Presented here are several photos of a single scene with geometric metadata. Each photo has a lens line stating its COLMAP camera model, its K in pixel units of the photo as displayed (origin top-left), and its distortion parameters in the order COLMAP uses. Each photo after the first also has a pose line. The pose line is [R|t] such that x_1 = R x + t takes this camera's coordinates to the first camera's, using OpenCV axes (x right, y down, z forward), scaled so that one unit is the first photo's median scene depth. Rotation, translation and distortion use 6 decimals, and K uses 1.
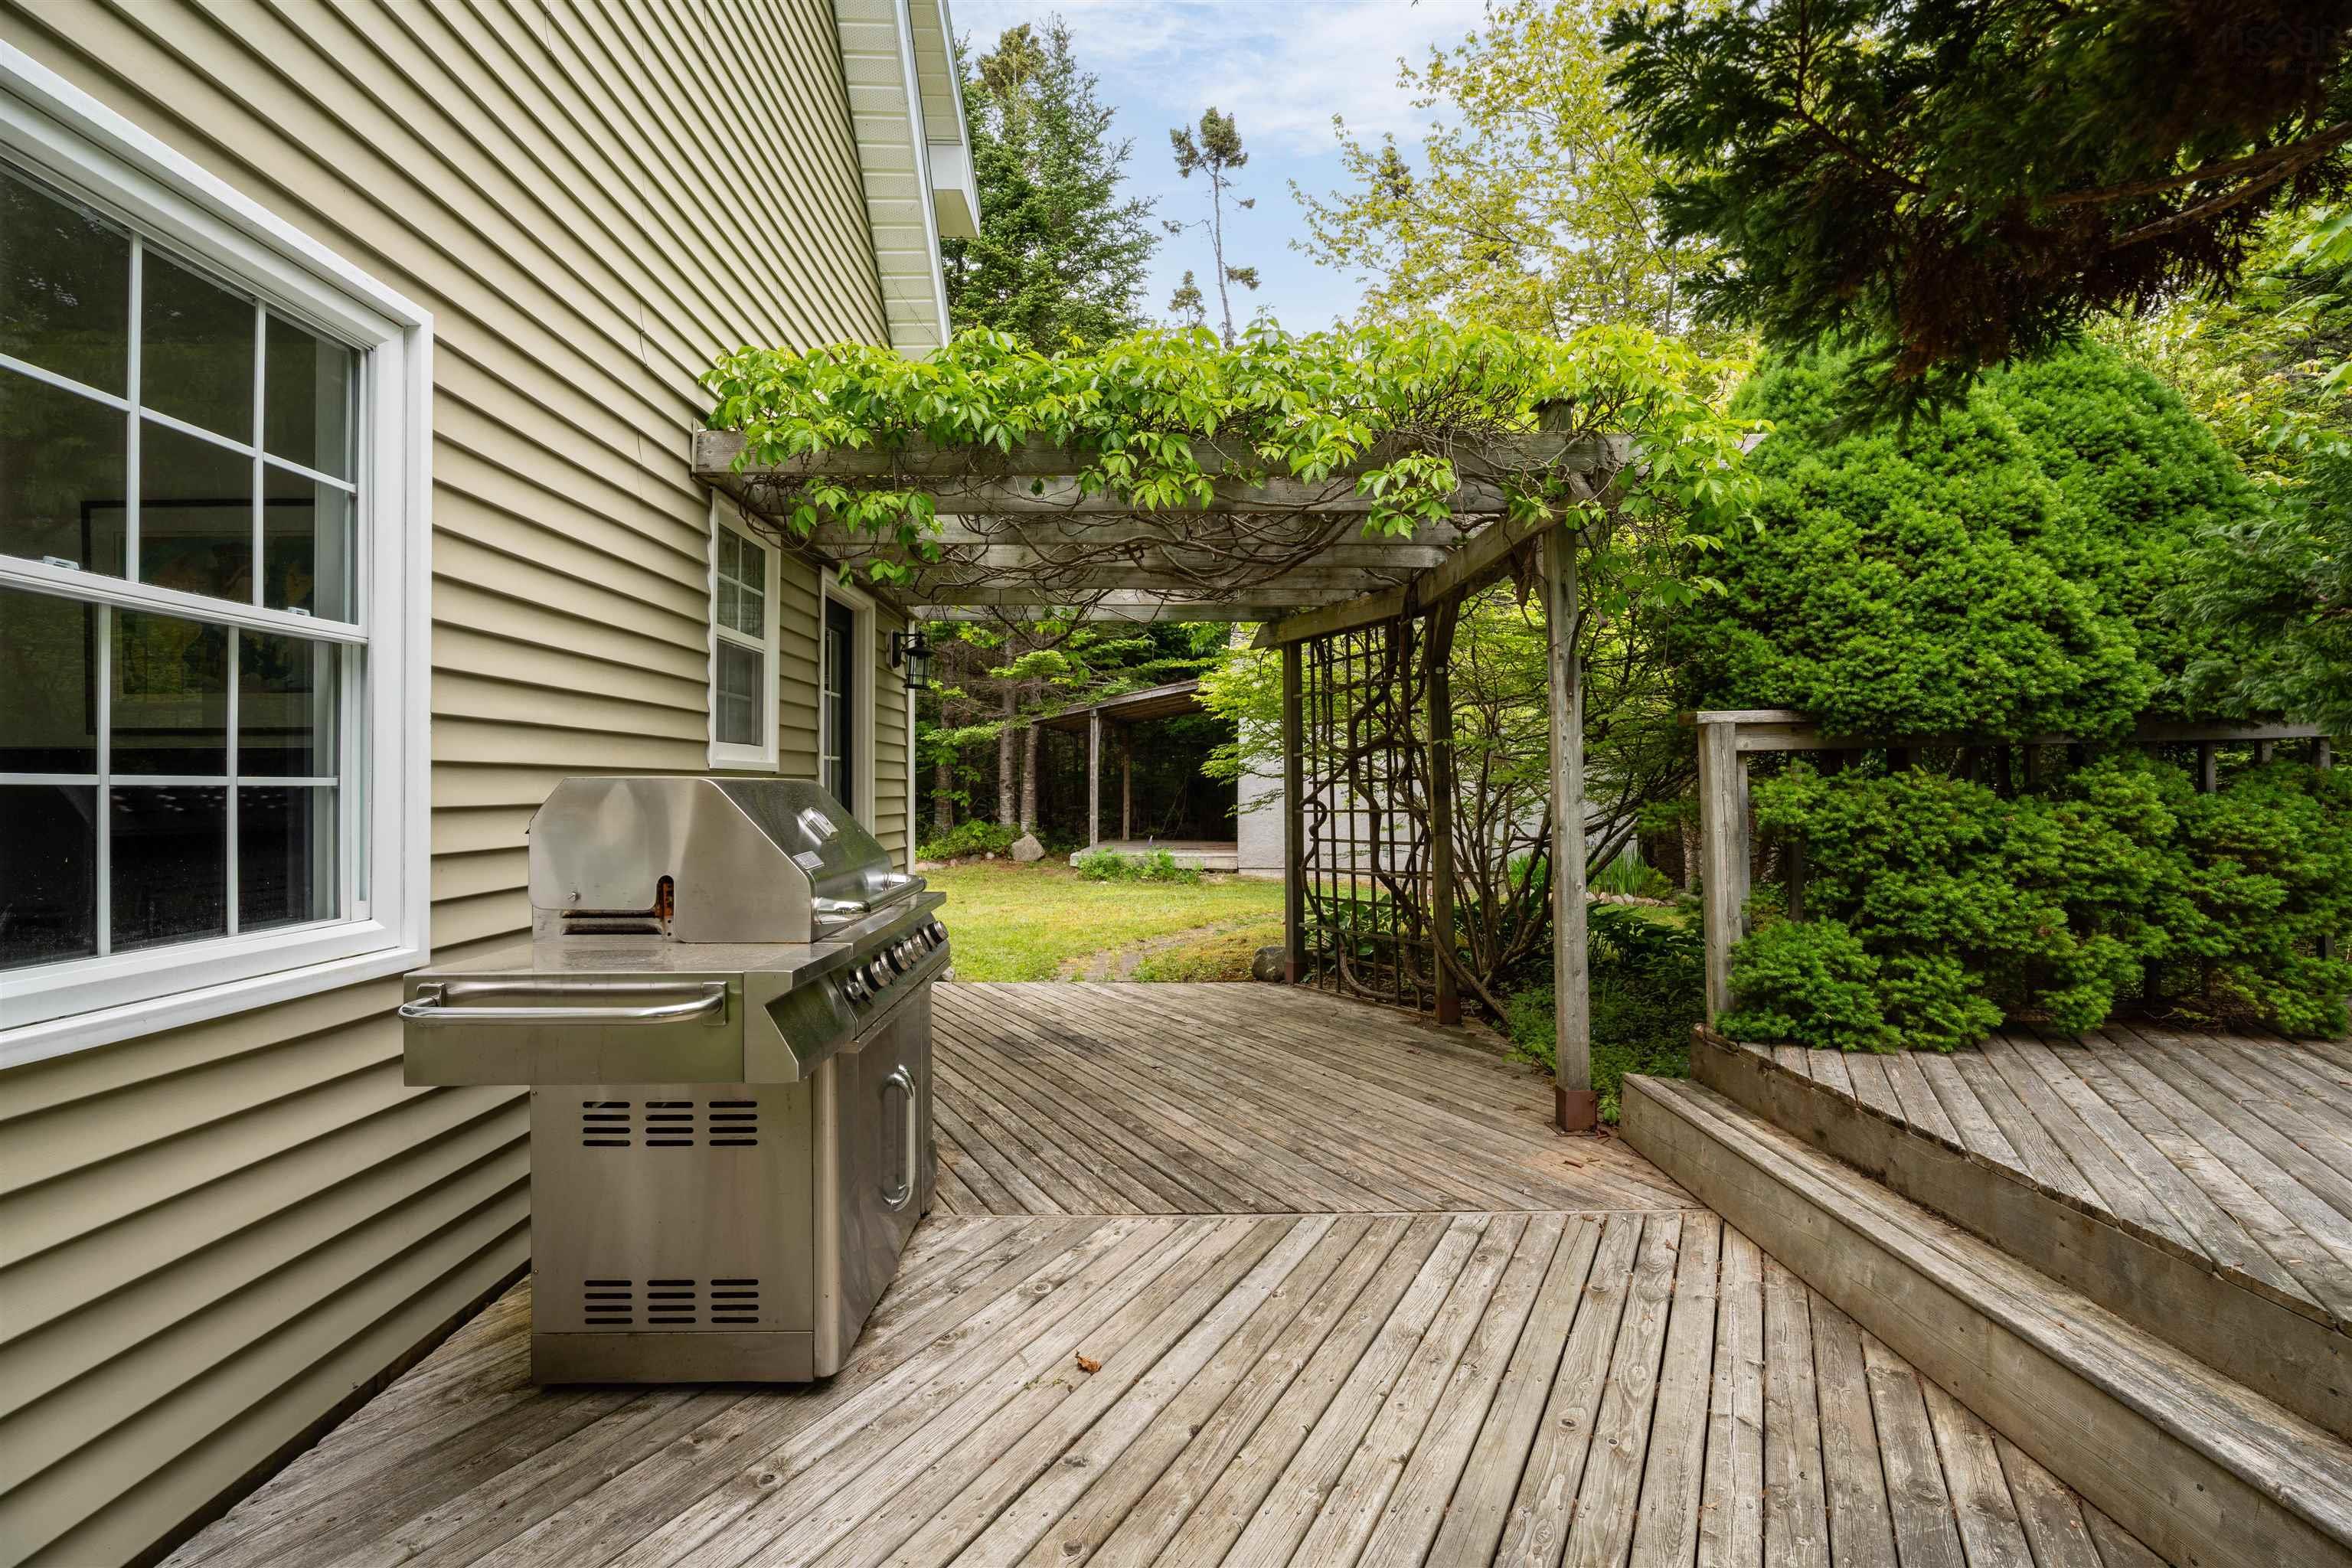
lens RADIAL K [[1085.1, 0, 1176.0], [0, 1085.1, 784.0], [0, 0, 1]] dist [-0.000625, -0.000006]
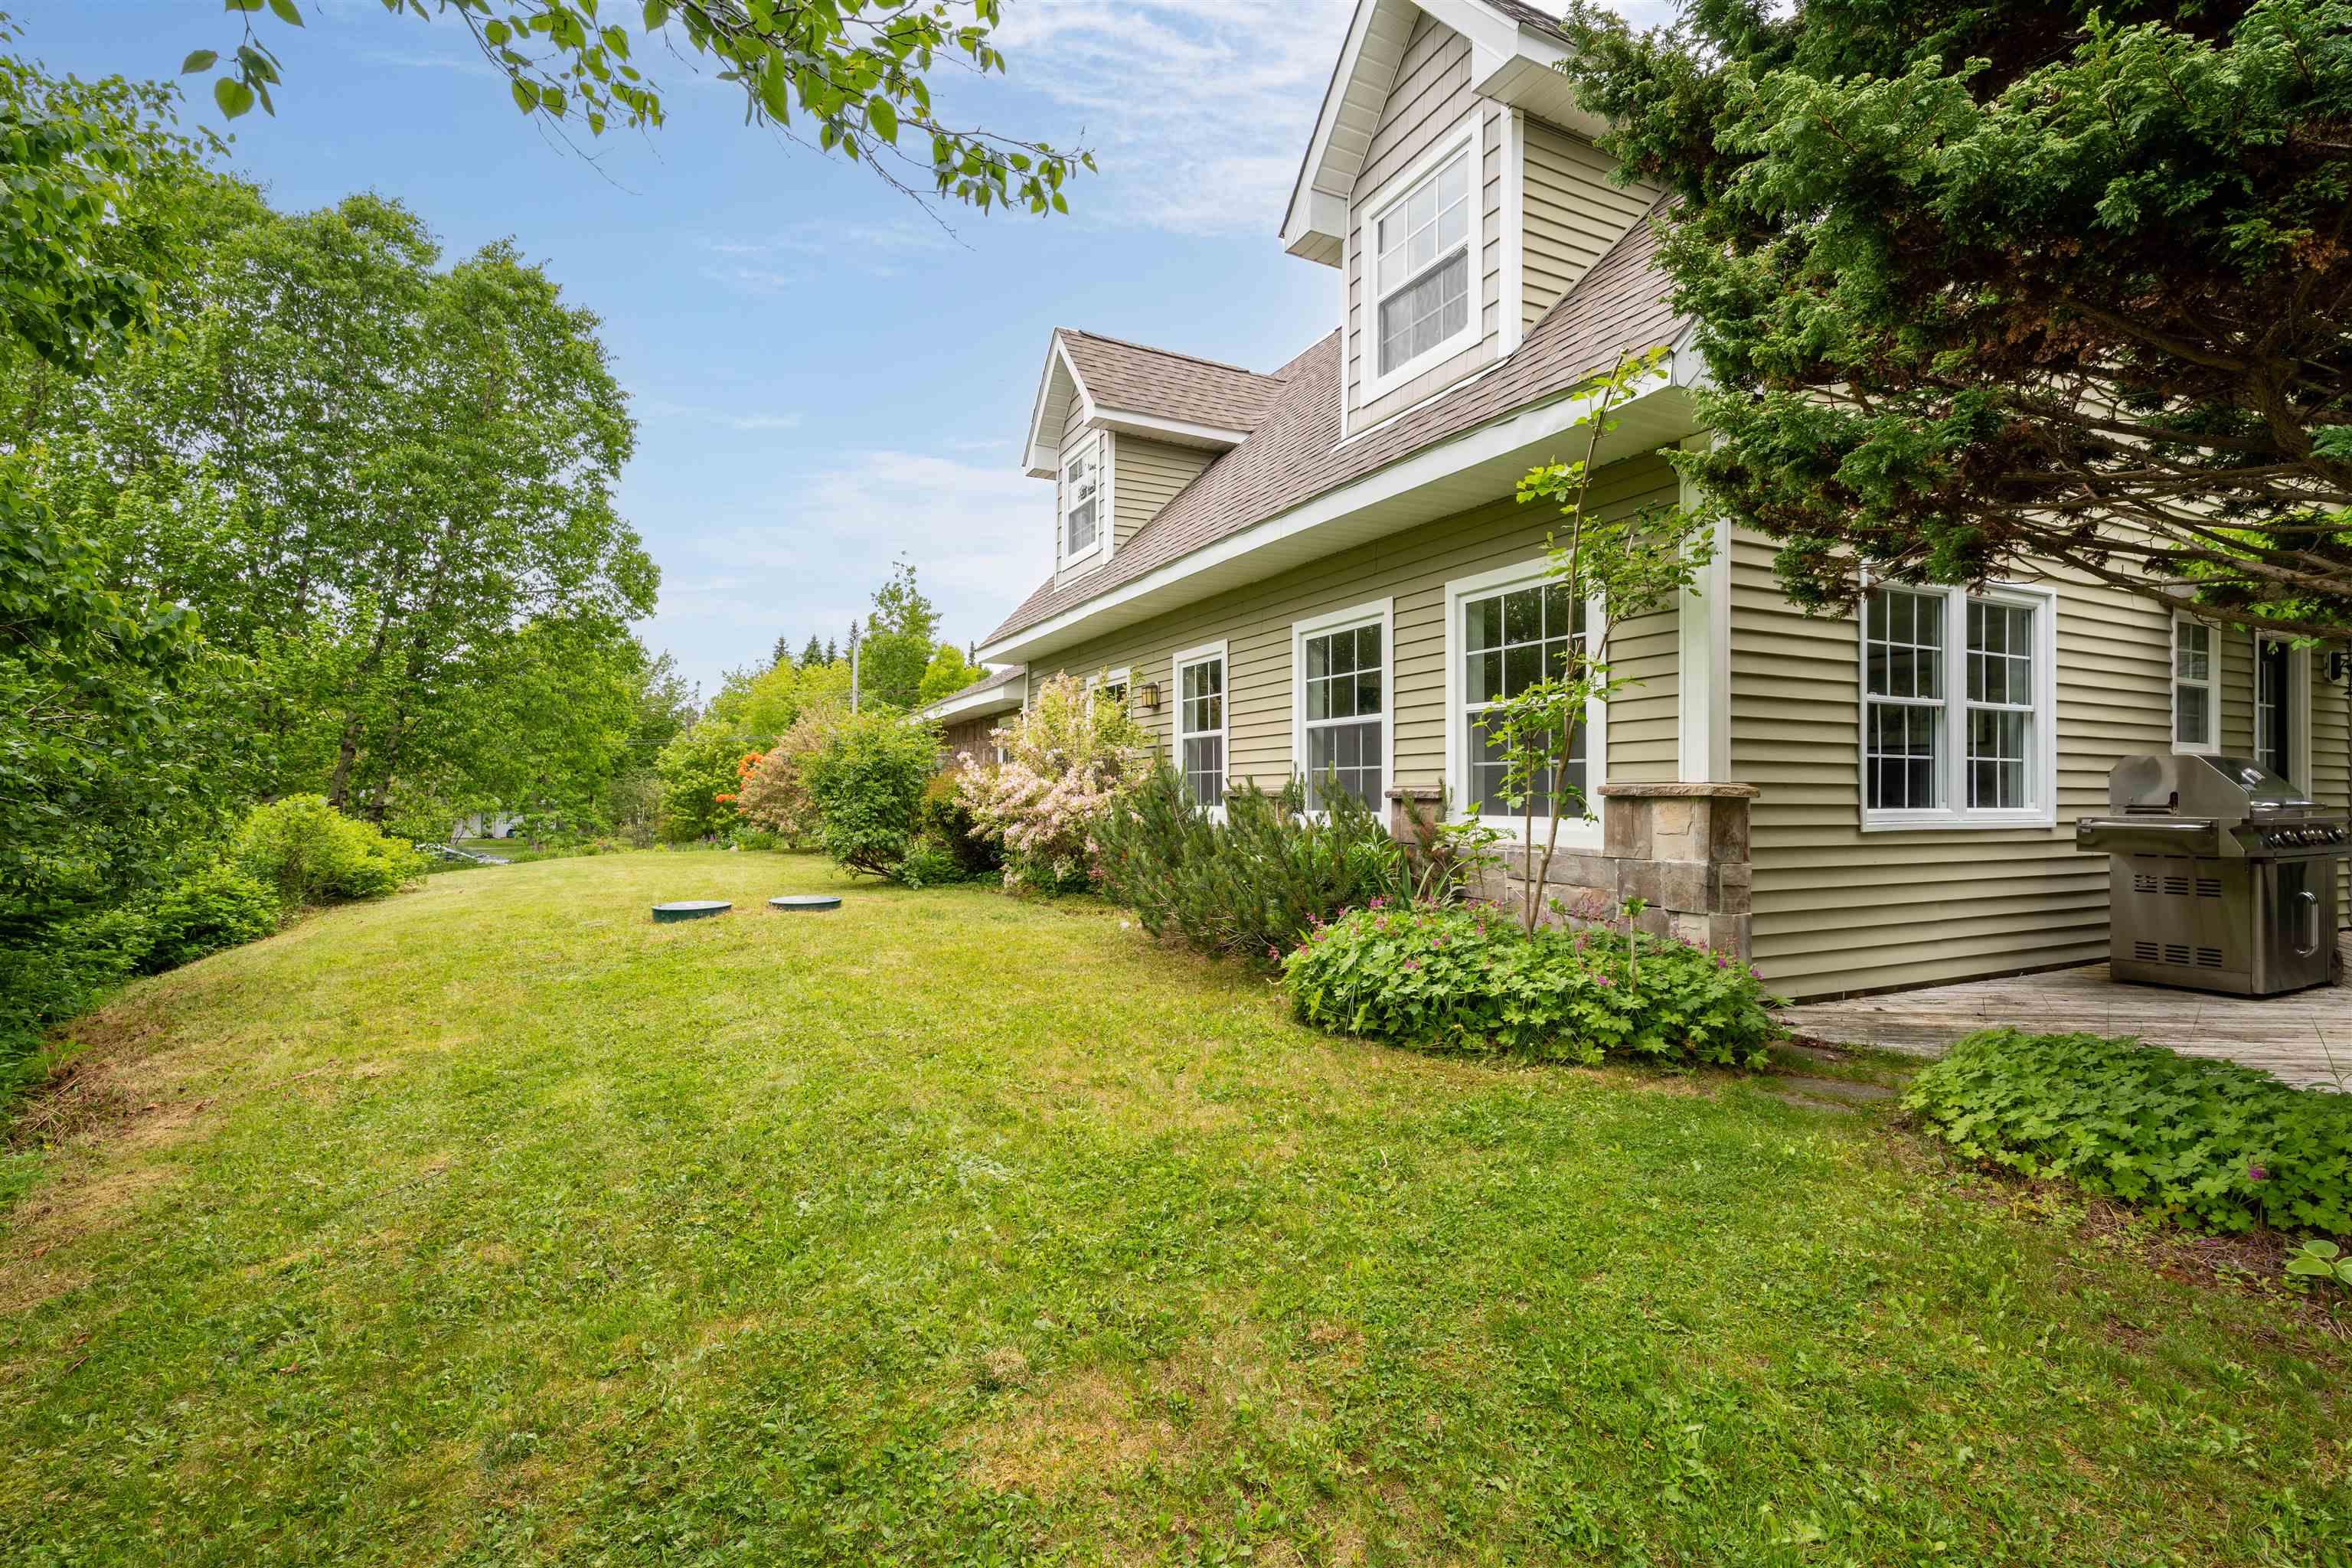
lens RADIAL K [[1034.1, 0, 1176.0], [0, 1034.1, 784.0], [0, 0, 1]] dist [0.001059, 0.000344]
pose [[0.430851, -0.008830, -0.902380, 0.438744], [-0.001616, 0.999943, -0.010556, 0.055449], [0.902422, 0.006006, 0.430812, -1.318893]]
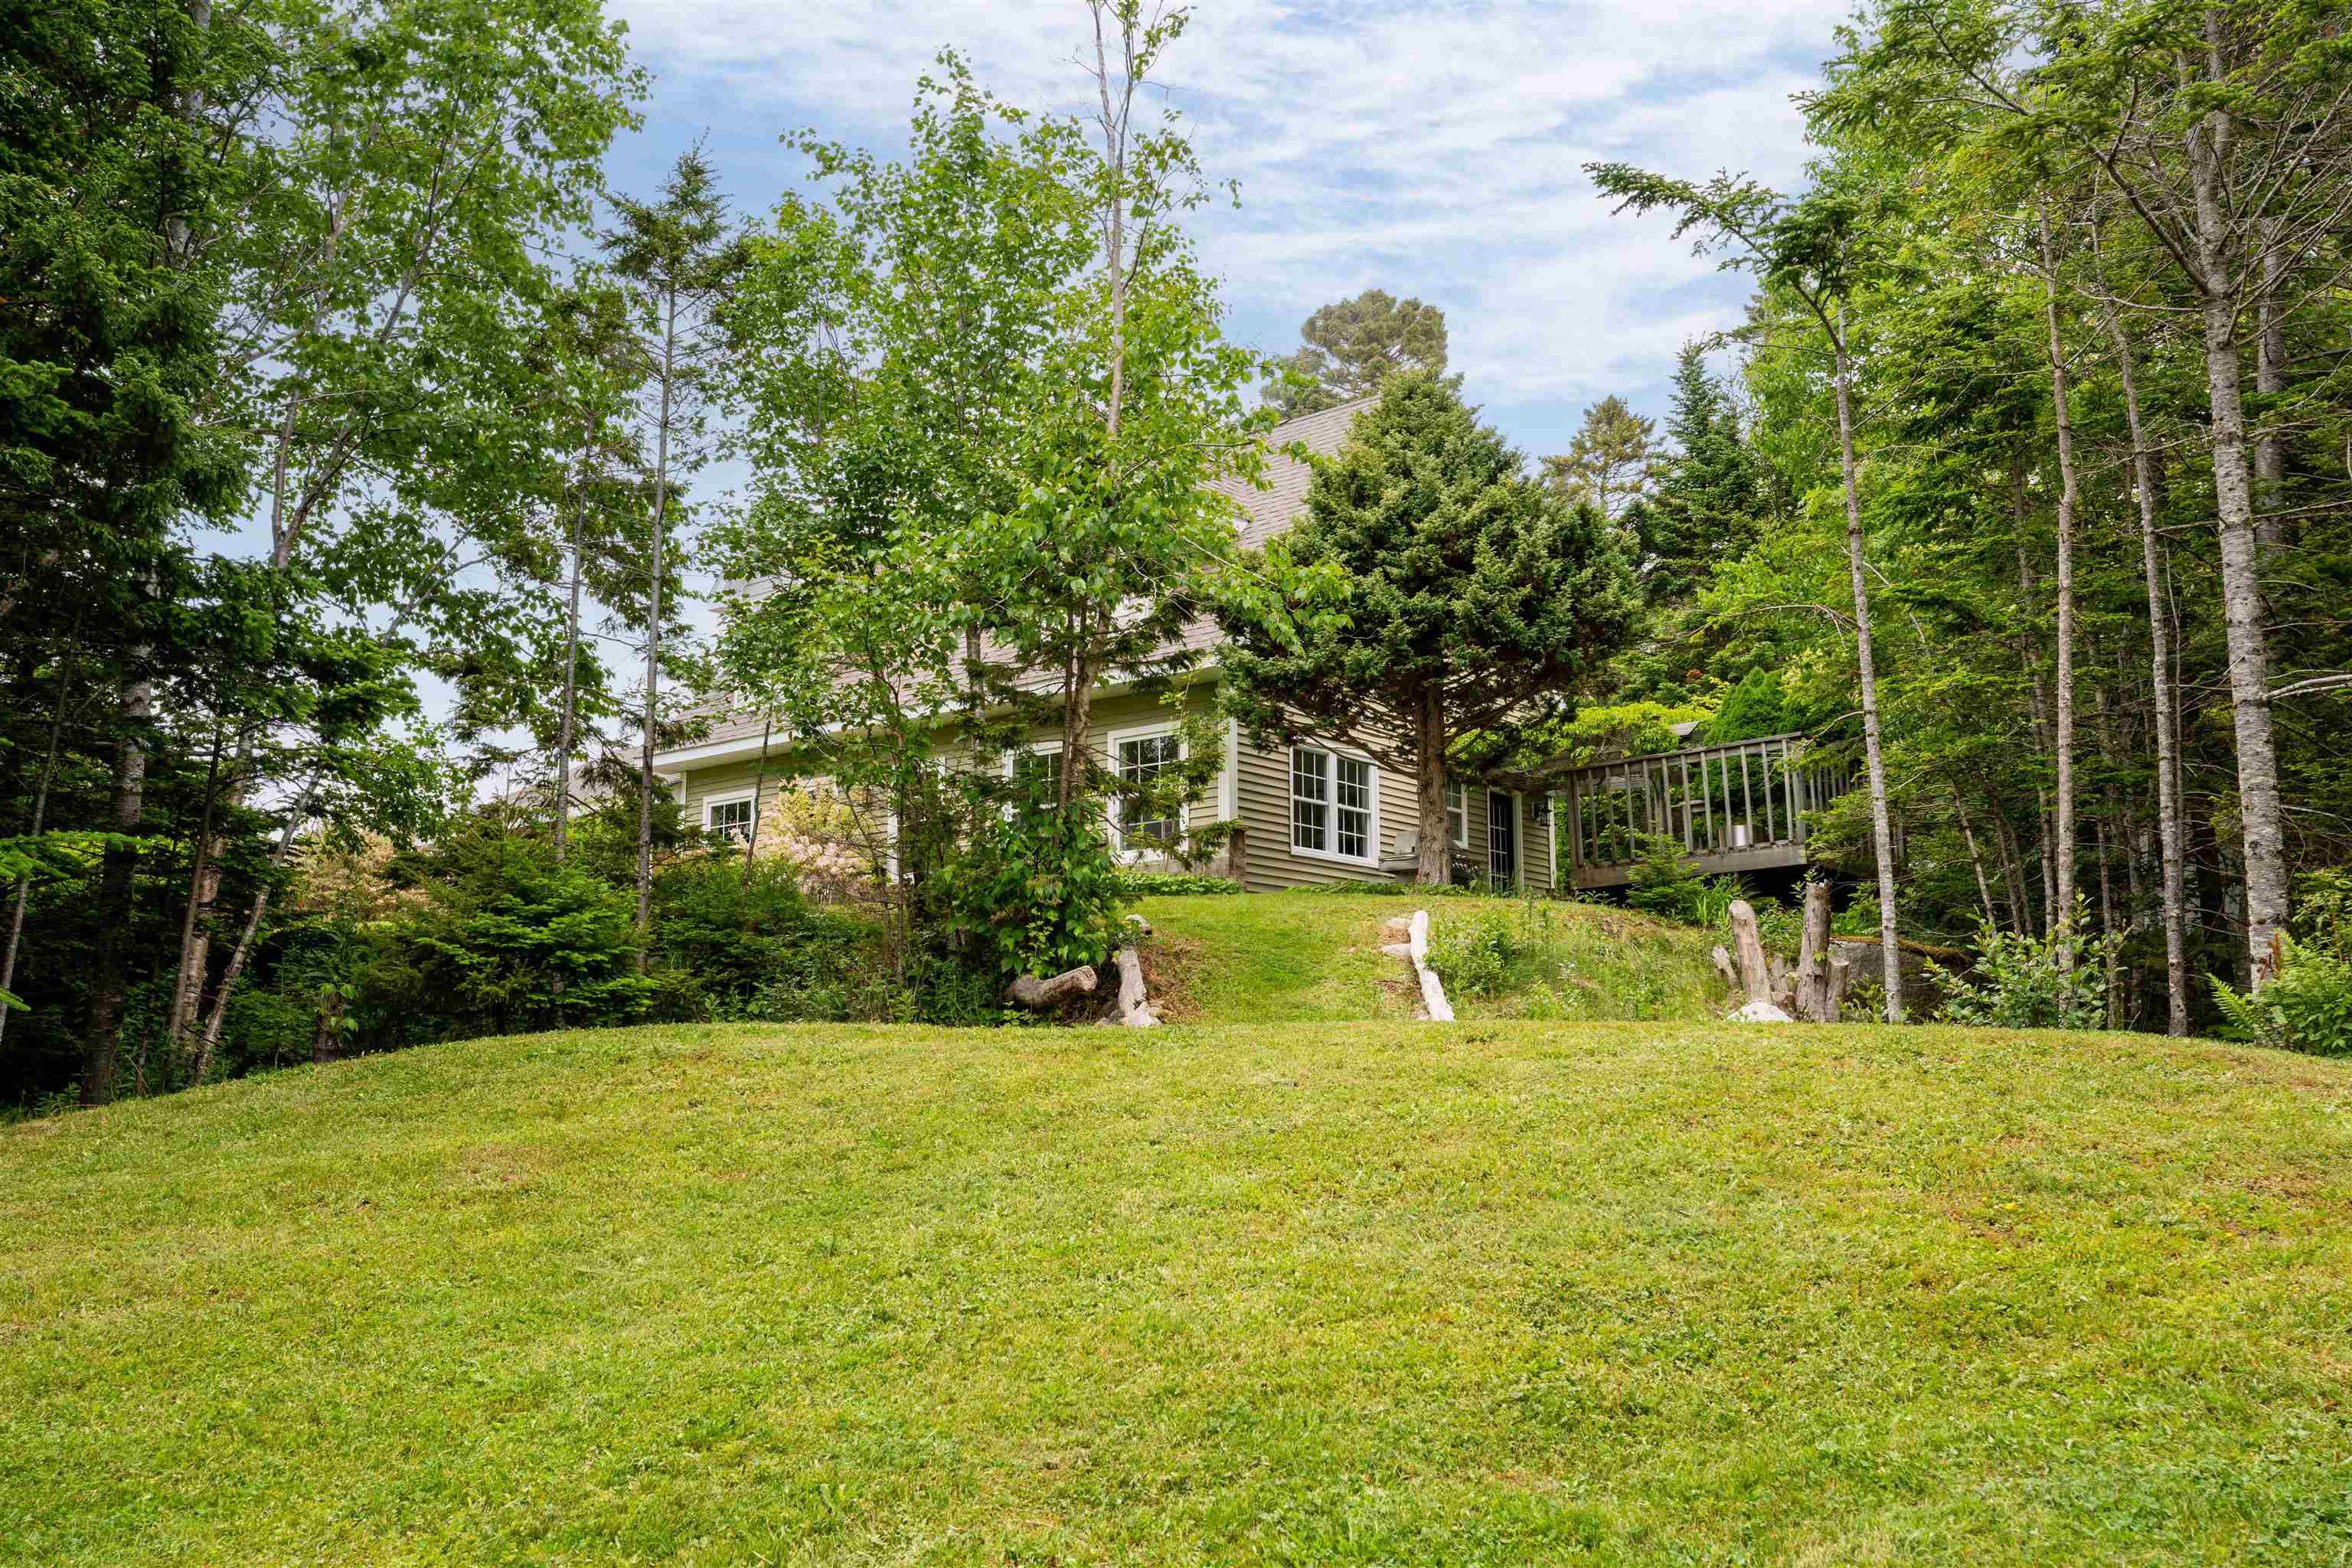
lens RADIAL K [[1884.5, 0, 1176.0], [0, 1884.5, 784.0], [0, 0, 1]] dist [-0.020482, 0.055562]
pose [[0.763533, -0.114594, -0.635520, 3.098154], [0.006773, 0.985496, -0.169562, 0.897924], [0.645734, 0.125162, 0.753235, -4.607776]]
